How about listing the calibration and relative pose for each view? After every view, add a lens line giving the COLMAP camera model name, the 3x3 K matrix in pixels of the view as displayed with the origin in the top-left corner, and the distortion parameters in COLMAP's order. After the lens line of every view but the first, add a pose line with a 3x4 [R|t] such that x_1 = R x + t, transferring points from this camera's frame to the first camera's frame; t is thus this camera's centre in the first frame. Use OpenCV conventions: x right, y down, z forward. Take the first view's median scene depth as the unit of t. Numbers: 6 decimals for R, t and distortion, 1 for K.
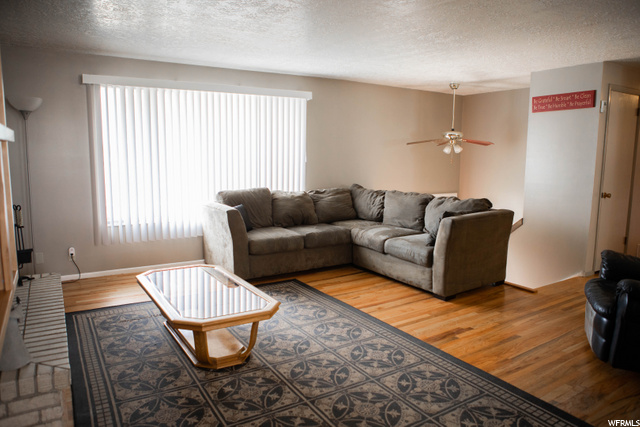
lens RADIAL K [[447.7, 0, 321.3], [0, 447.7, 216.6], [0, 0, 1]] dist [-0.102950, 0.072896]
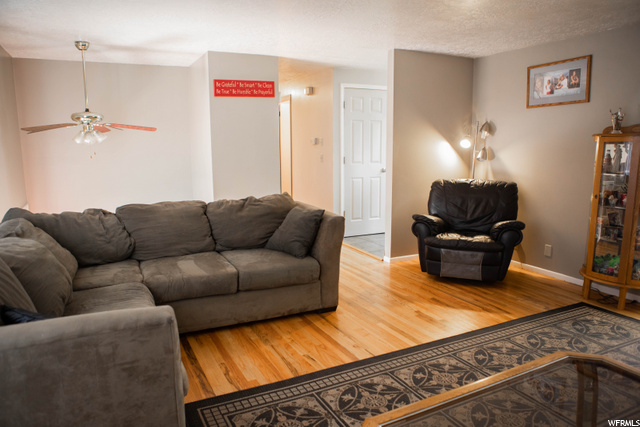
lens RADIAL K [[447.7, 0, 321.3], [0, 447.7, 216.6], [0, 0, 1]] dist [-0.102950, 0.072896]
pose [[0.103319, -0.168275, 0.980310, -0.585476], [0.149561, 0.977008, 0.151946, -0.135925], [-0.983340, 0.130917, 0.126111, 0.942615]]
